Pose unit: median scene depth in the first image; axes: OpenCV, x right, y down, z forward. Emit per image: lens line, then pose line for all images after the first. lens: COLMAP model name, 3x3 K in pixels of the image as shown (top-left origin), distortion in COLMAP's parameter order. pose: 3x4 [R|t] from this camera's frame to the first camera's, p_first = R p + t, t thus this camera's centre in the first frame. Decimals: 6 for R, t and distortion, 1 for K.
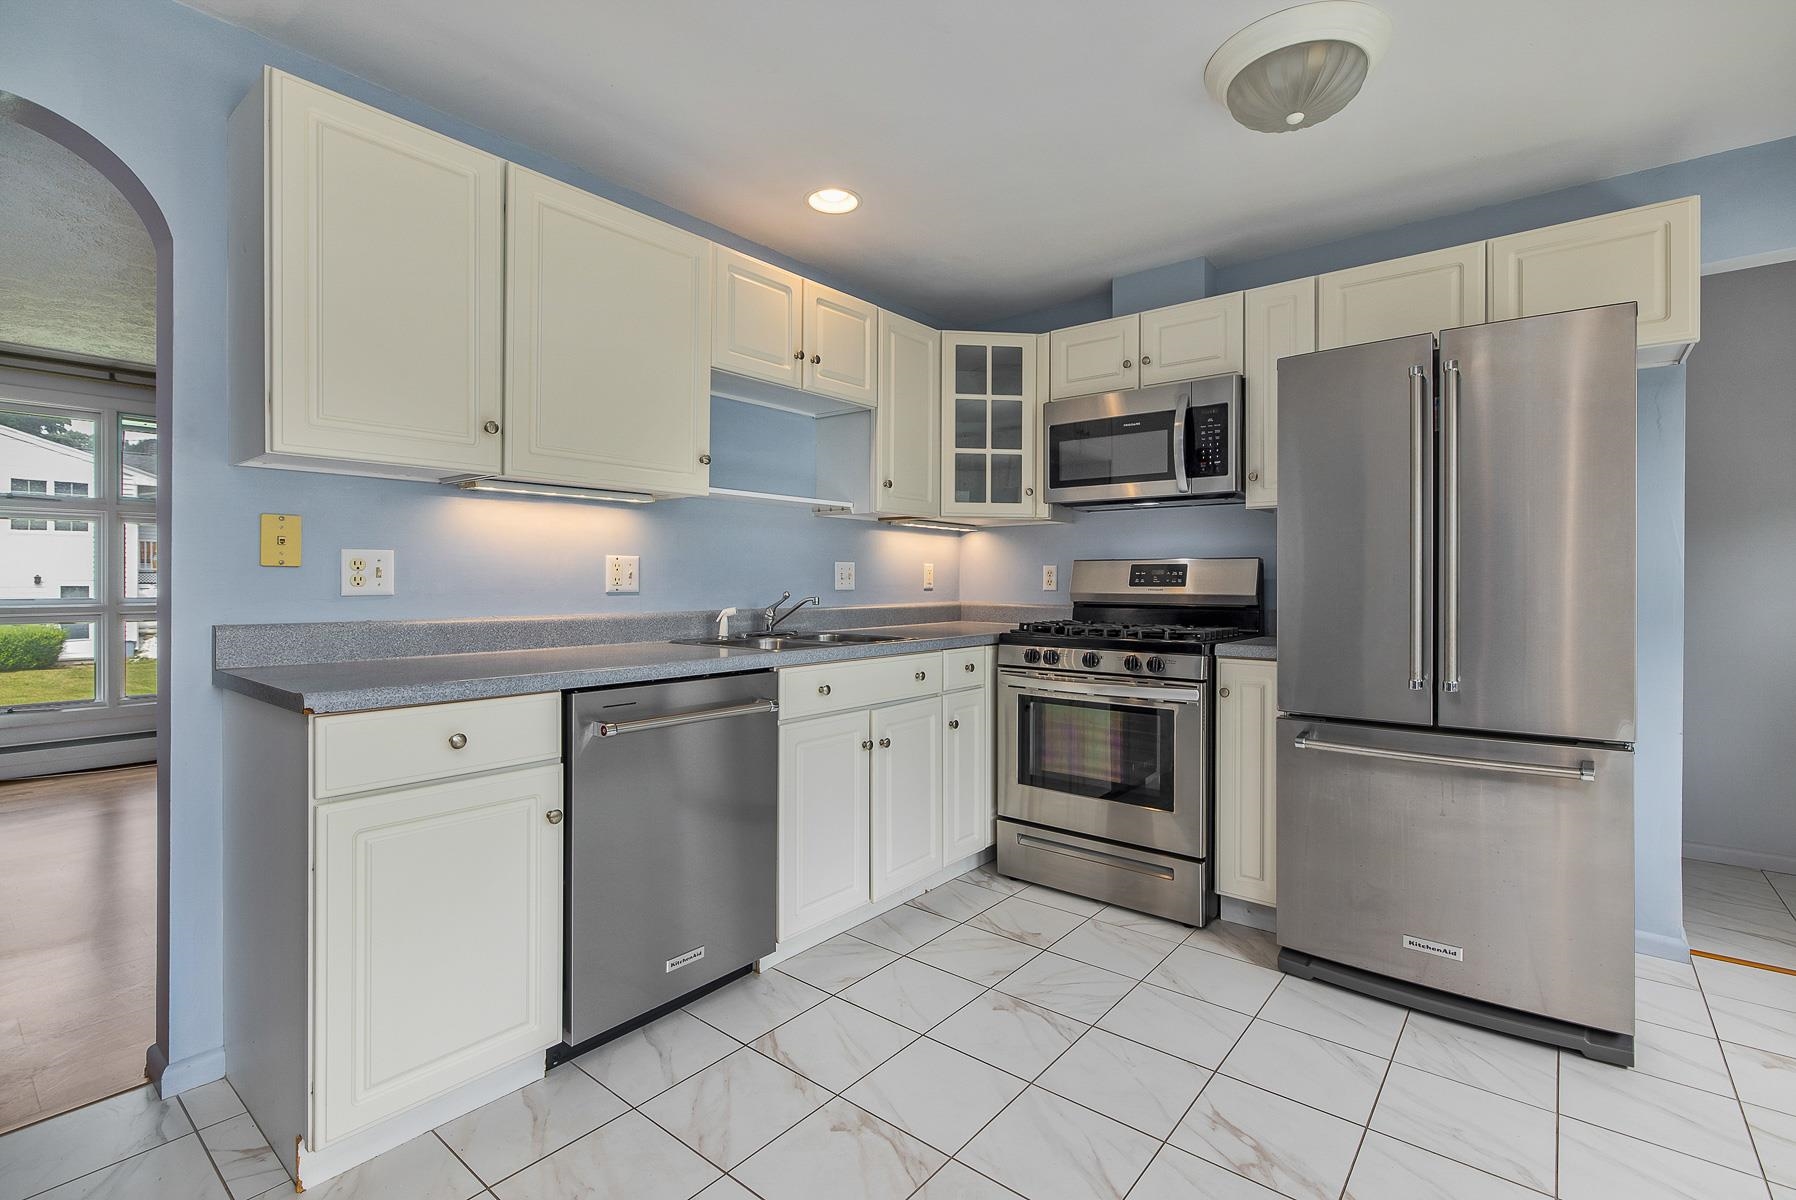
lens RADIAL K [[819.5, 0, 898.1], [0, 819.5, 581.1], [0, 0, 1]] dist [-0.002613, 0.000028]
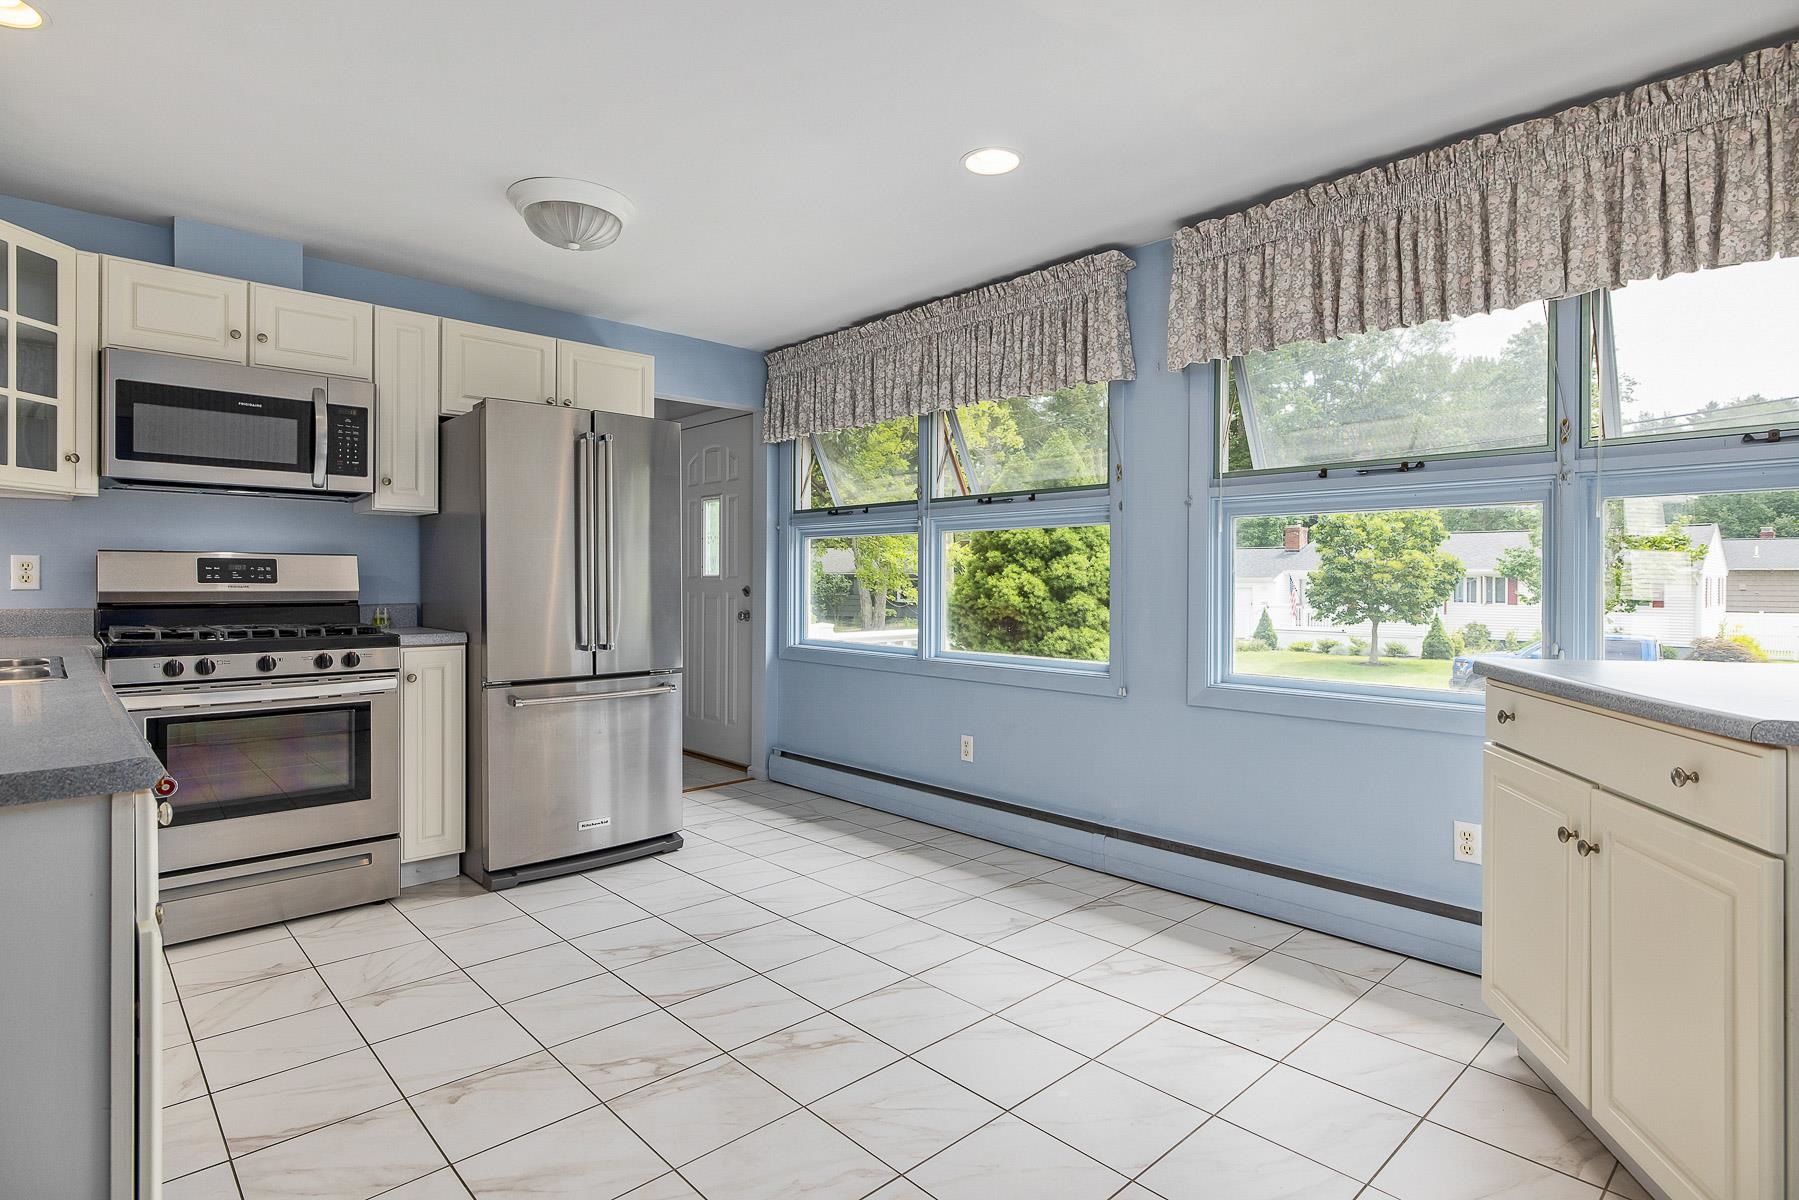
lens RADIAL K [[919.8, 0, 899.8], [0, 919.8, 579.6], [0, 0, 1]] dist [0.000829, 0.000068]
pose [[0.137384, -0.001569, 0.990517, -0.653556], [-0.002725, 0.999994, 0.001962, -0.001413], [-0.990514, -0.002968, 0.137379, 0.153983]]
